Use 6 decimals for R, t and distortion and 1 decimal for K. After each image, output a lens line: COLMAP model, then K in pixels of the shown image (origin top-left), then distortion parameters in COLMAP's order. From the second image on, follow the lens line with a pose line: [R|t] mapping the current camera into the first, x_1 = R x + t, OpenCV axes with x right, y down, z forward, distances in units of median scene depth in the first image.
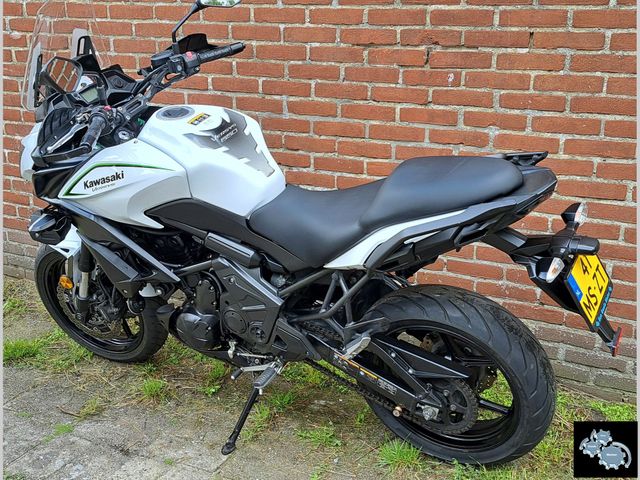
lens RADIAL K [[758.3, 0, 320.0], [0, 758.3, 240.0], [0, 0, 1]] dist [0.115101, -0.166178]
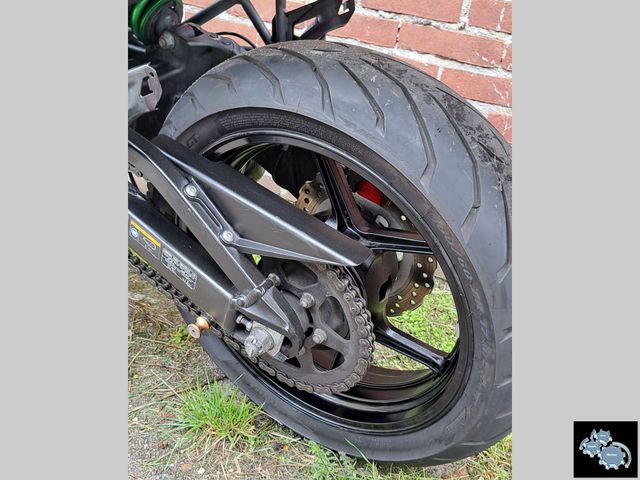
lens RADIAL K [[612.0, 0, 320.8], [0, 612.0, 260.2], [0, 0, 1]] dist [0.070950, -0.008516]
pose [[0.988548, 0.150821, 0.005175, 0.148254], [-0.150560, 0.983348, 0.101778, 0.125641], [0.010261, -0.101392, 0.994794, 0.585738]]
